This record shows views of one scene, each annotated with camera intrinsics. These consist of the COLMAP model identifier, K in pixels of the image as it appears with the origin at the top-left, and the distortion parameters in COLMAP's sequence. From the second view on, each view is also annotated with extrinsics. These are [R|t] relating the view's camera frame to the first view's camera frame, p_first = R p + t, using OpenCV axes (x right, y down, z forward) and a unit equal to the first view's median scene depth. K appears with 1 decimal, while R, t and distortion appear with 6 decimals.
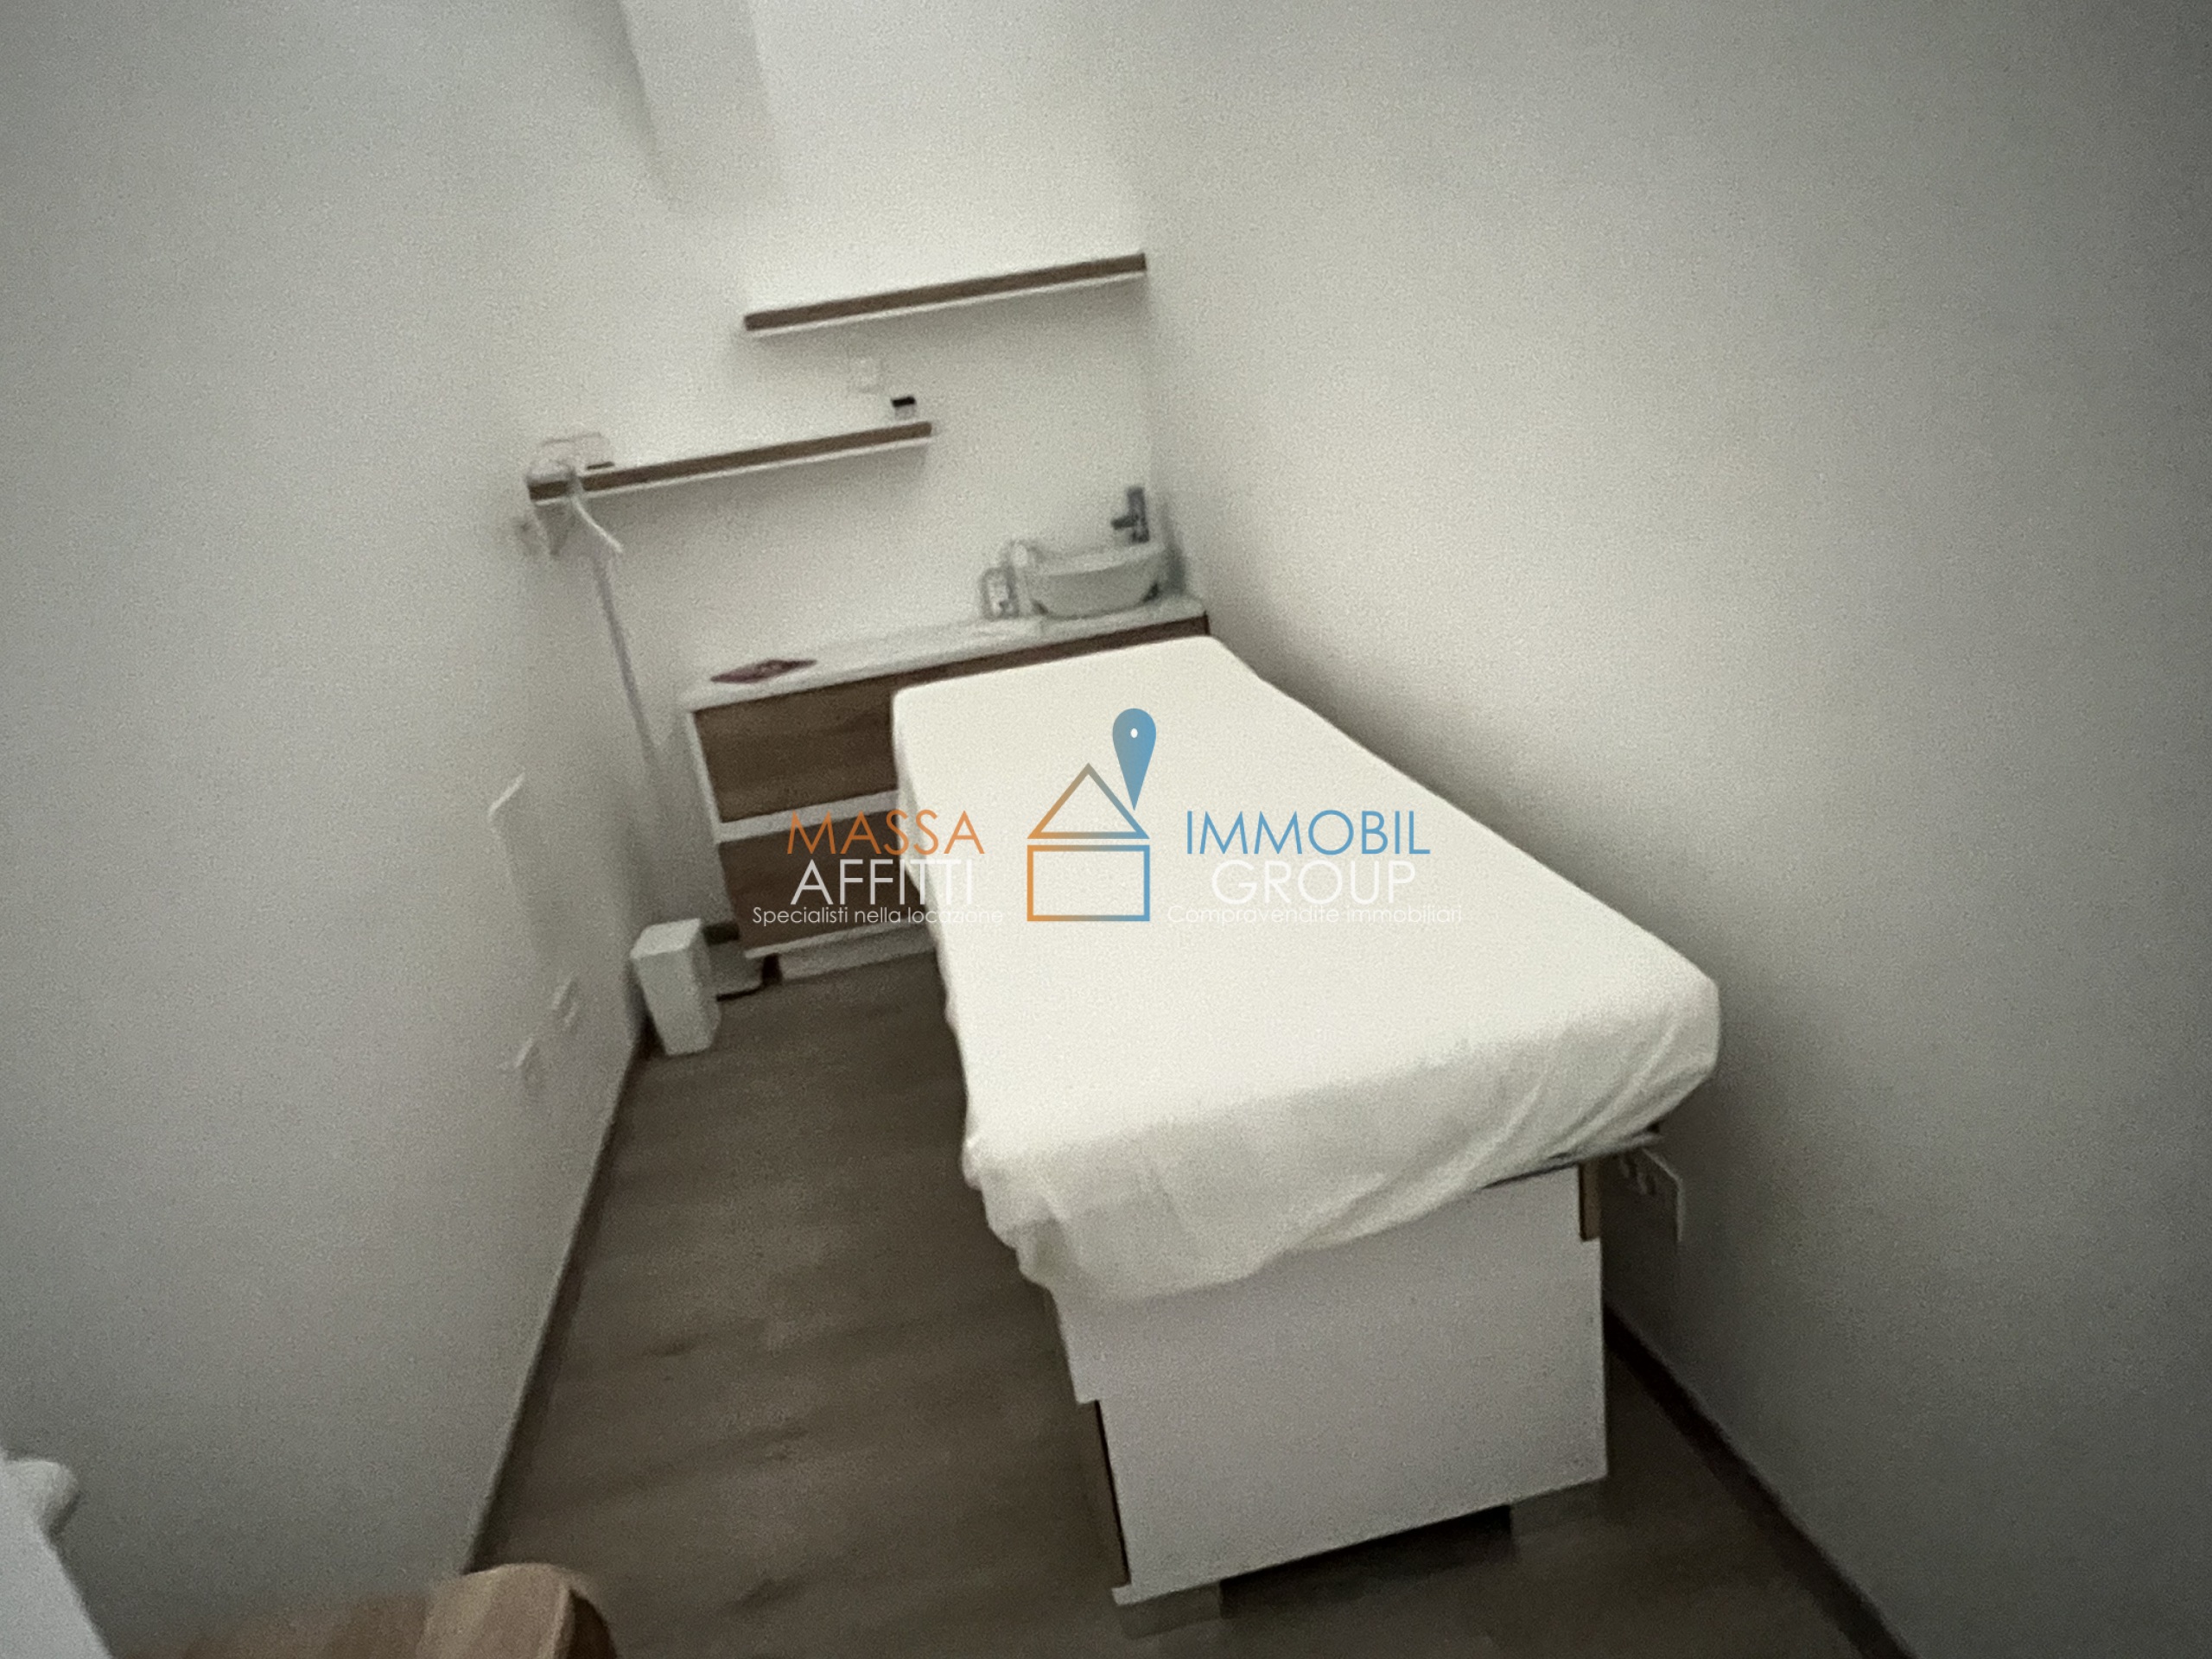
lens RADIAL K [[1360.4, 0, 1111.0], [0, 1360.4, 835.2], [0, 0, 1]] dist [-0.000809, -0.000164]
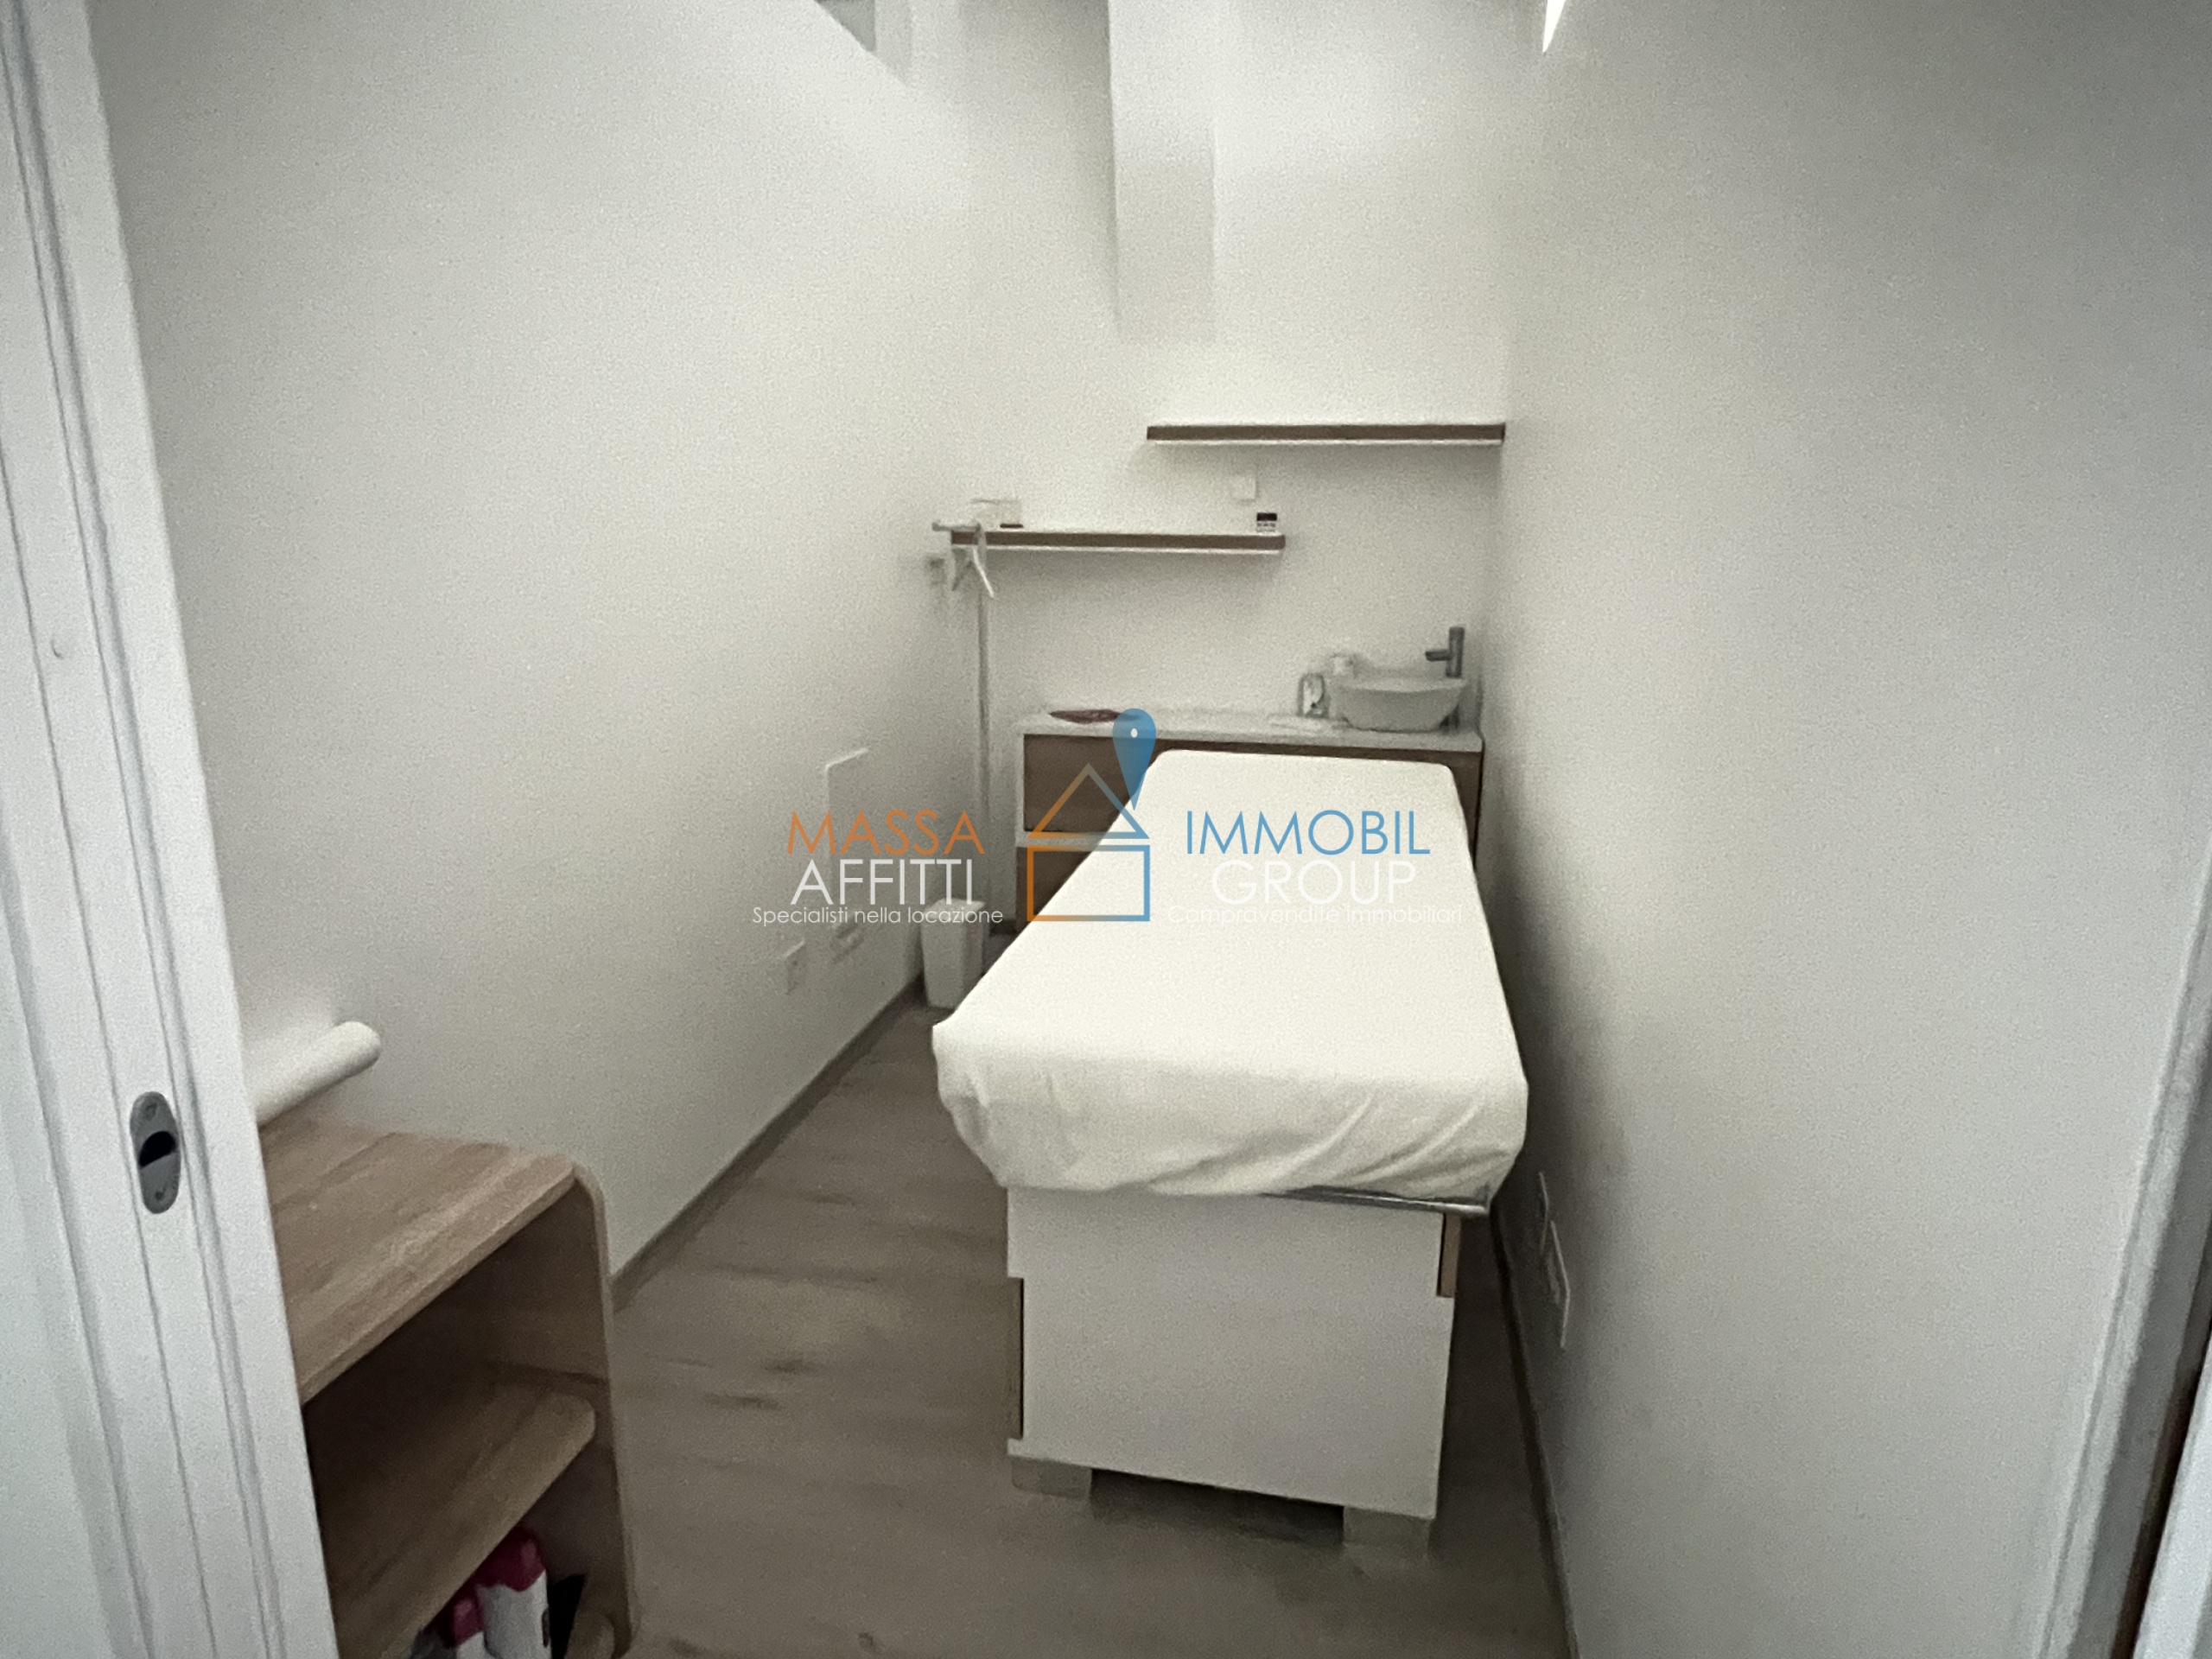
lens RADIAL K [[1360.4, 0, 1110.0], [0, 1360.4, 828.9], [0, 0, 1]] dist [-0.000809, -0.000164]
pose [[0.920433, 0.236844, -0.310979, 0.153566], [-0.259412, 0.965213, -0.032691, 0.008505], [0.292418, 0.110762, 0.949854, -0.107810]]
